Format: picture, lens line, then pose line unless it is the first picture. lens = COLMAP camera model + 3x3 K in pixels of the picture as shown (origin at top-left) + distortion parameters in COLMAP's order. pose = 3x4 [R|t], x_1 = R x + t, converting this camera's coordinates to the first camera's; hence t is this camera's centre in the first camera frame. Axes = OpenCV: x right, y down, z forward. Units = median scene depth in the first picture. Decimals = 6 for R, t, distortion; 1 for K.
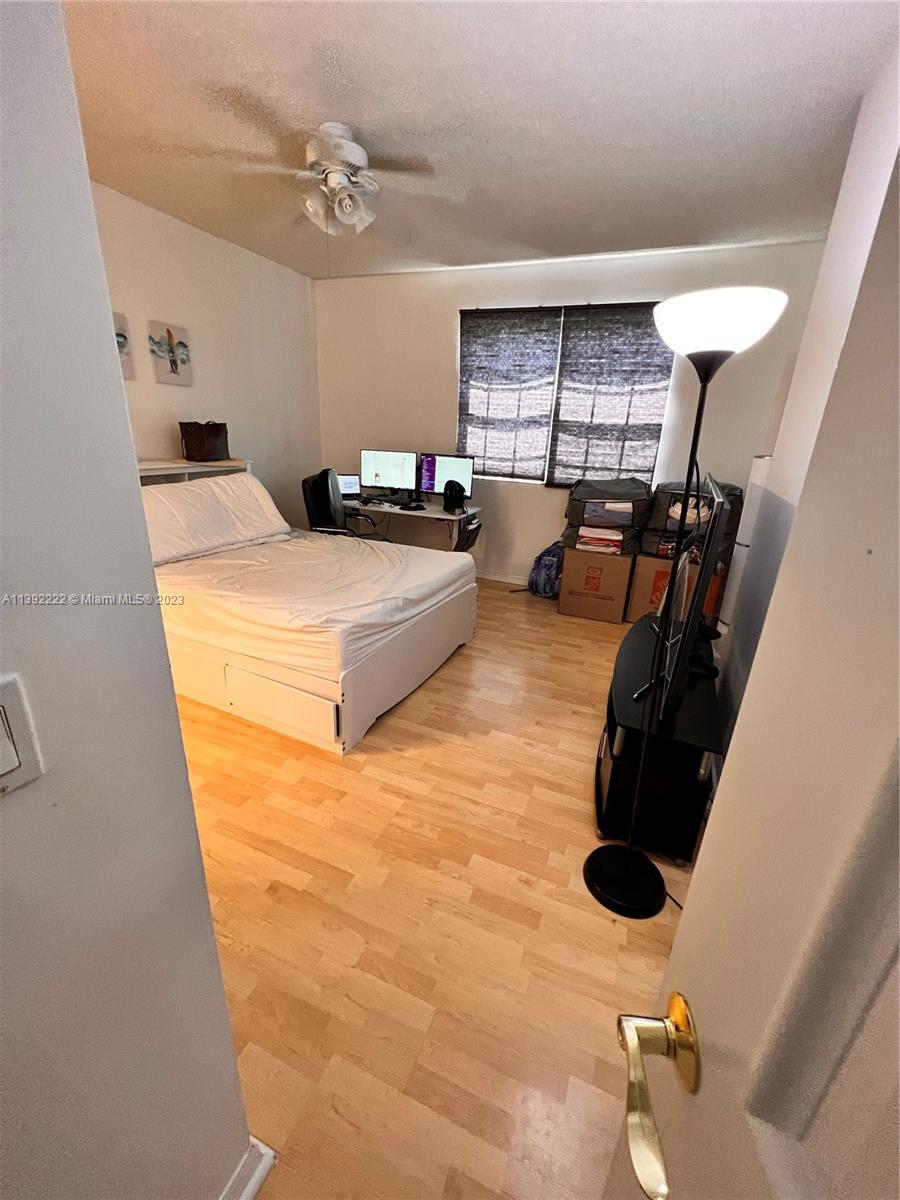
lens RADIAL K [[485.2, 0, 451.0], [0, 485.2, 600.8], [0, 0, 1]] dist [0.000559, 0.000370]
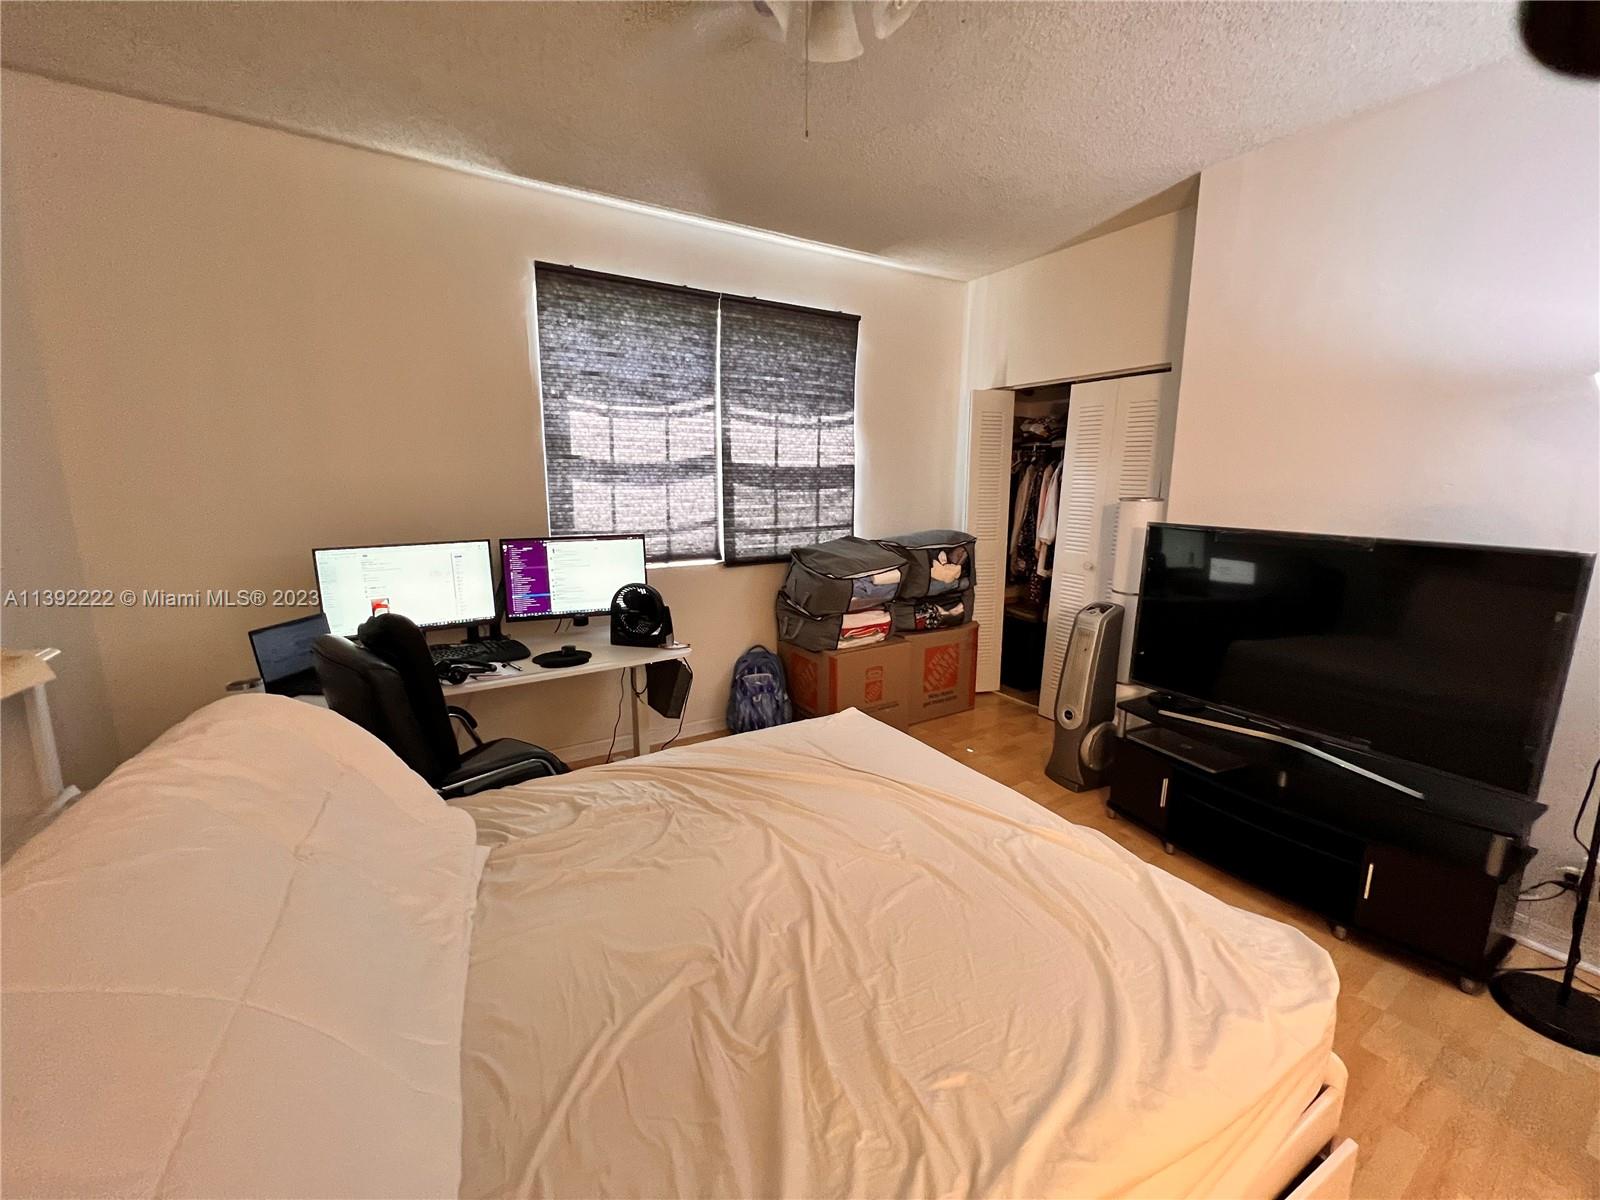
lens RADIAL K [[646.9, 0, 799.8], [0, 646.9, 599.2], [0, 0, 1]] dist [0.000559, 0.000370]
pose [[0.571246, -0.195167, 0.797238, -0.441182], [0.296684, 0.954742, 0.021141, -0.196997], [-0.765282, 0.224451, 0.603295, 0.467917]]
